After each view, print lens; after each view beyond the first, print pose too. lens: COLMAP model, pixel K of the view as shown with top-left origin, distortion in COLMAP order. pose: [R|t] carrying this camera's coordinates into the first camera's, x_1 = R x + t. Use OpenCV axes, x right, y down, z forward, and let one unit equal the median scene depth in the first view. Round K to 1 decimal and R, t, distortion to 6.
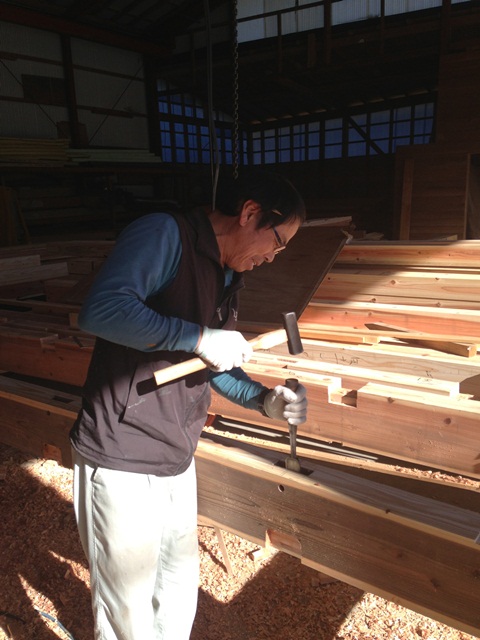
lens RADIAL K [[579.3, 0, 232.0], [0, 579.3, 334.3], [0, 0, 1]] dist [0.134205, -0.194963]
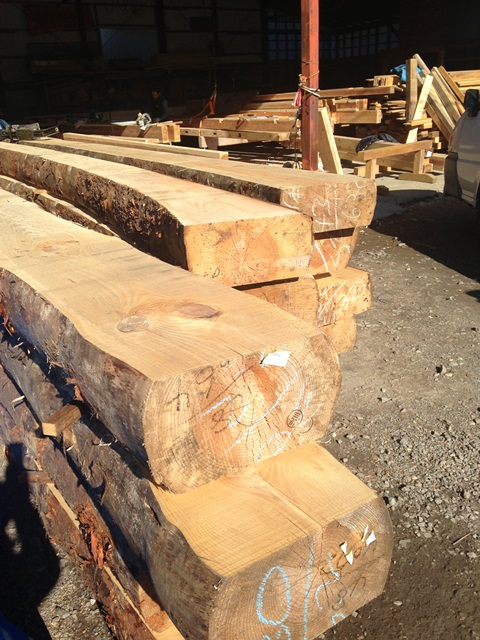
lens RADIAL K [[579.3, 0, 237.8], [0, 579.3, 324.1], [0, 0, 1]] dist [0.134205, -0.194963]
pose [[0.955708, 0.091909, -0.279599, 0.335284], [-0.048581, 0.986222, 0.158131, 0.188344], [0.290280, -0.137544, 0.947005, -0.730728]]
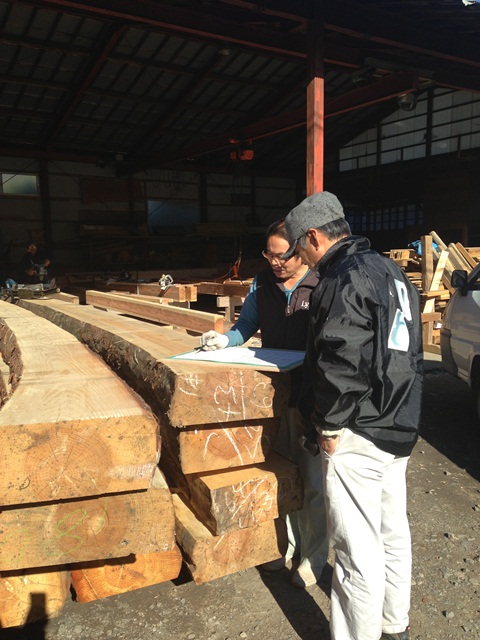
lens RADIAL K [[579.3, 0, 239.8], [0, 579.3, 320.6], [0, 0, 1]] dist [0.134205, -0.194963]
pose [[0.929044, 0.057271, -0.365509, 0.370182], [-0.099143, 0.990352, -0.096822, 0.173991], [0.356437, 0.126190, 0.925758, -0.697857]]
